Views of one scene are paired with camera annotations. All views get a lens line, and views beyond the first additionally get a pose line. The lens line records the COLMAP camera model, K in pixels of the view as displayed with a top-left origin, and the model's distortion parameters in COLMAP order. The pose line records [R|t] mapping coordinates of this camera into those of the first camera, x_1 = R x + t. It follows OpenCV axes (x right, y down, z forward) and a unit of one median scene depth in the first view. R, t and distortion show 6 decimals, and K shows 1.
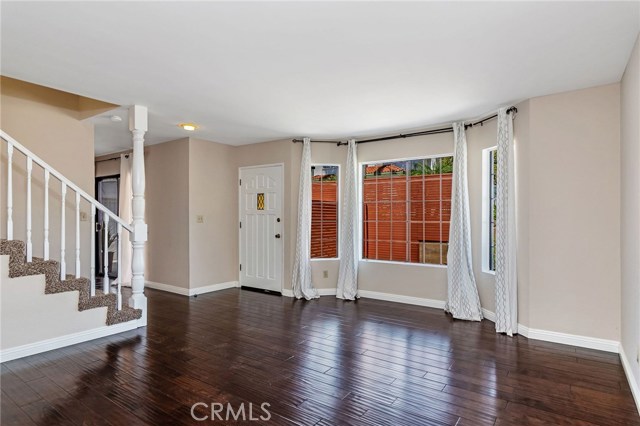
lens RADIAL K [[352.5, 0, 317.1], [0, 352.5, 212.5], [0, 0, 1]] dist [-0.002582, -0.000909]
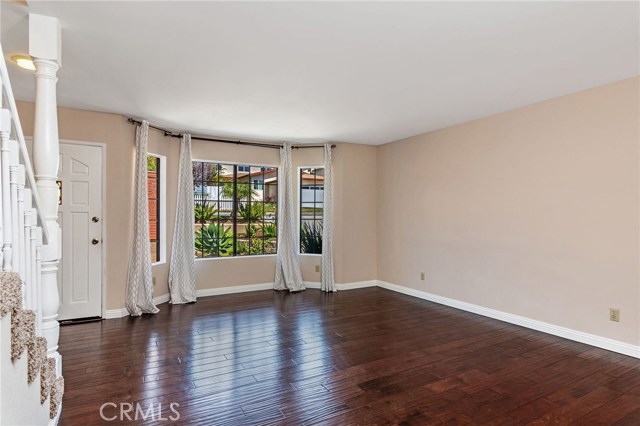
lens RADIAL K [[352.5, 0, 317.1], [0, 352.5, 212.5], [0, 0, 1]] dist [-0.002582, -0.000909]
pose [[0.430035, 0.007058, 0.902785, -0.641543], [-0.010583, 0.999940, -0.002777, 0.003983], [-0.902750, -0.008360, 0.430083, 0.292758]]
